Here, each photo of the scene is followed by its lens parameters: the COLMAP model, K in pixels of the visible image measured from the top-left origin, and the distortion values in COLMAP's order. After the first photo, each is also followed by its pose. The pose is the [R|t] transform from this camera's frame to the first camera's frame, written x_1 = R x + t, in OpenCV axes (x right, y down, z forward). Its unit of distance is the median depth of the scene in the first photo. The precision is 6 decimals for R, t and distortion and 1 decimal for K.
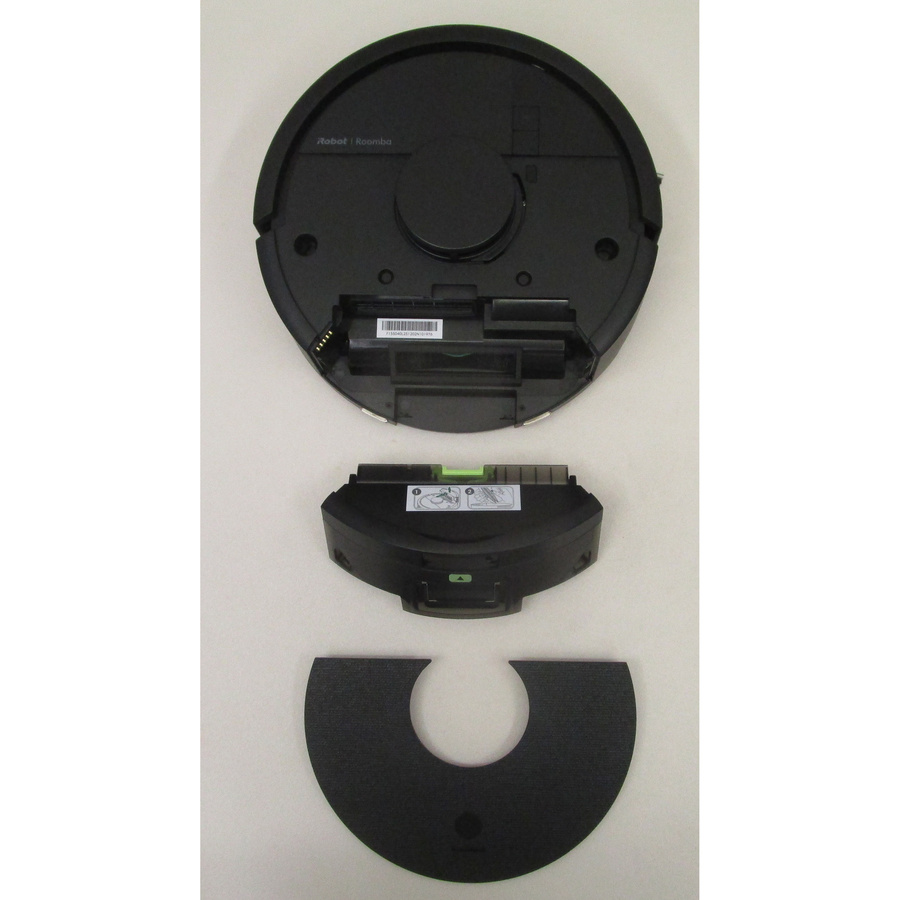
lens RADIAL K [[1091.5, 0, 442.6], [0, 1091.5, 453.4], [0, 0, 1]] dist [-0.010469, 0.000000]
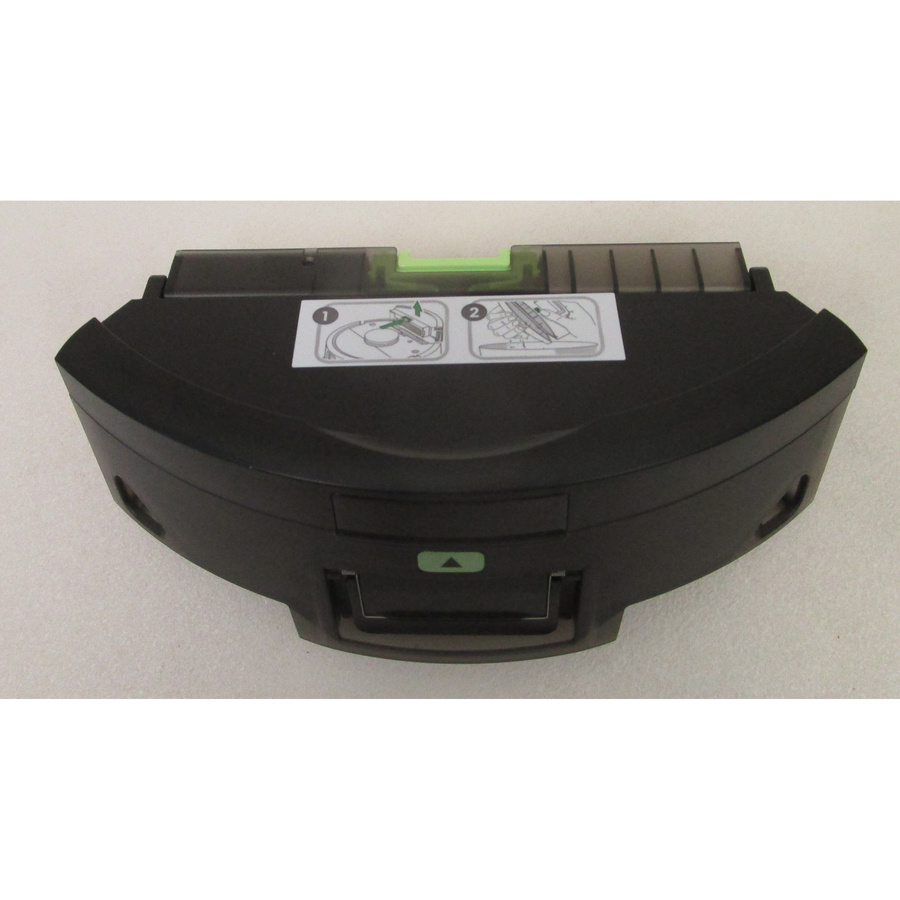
lens RADIAL K [[1091.5, 0, 449.5], [0, 1091.5, 449.2], [0, 0, 1]] dist [-0.010469, 0.000000]
pose [[0.999779, -0.012147, 0.017175, 0.010050], [0.010832, 0.997151, 0.074648, 0.052584], [-0.018032, -0.074445, 0.997062, 0.641866]]
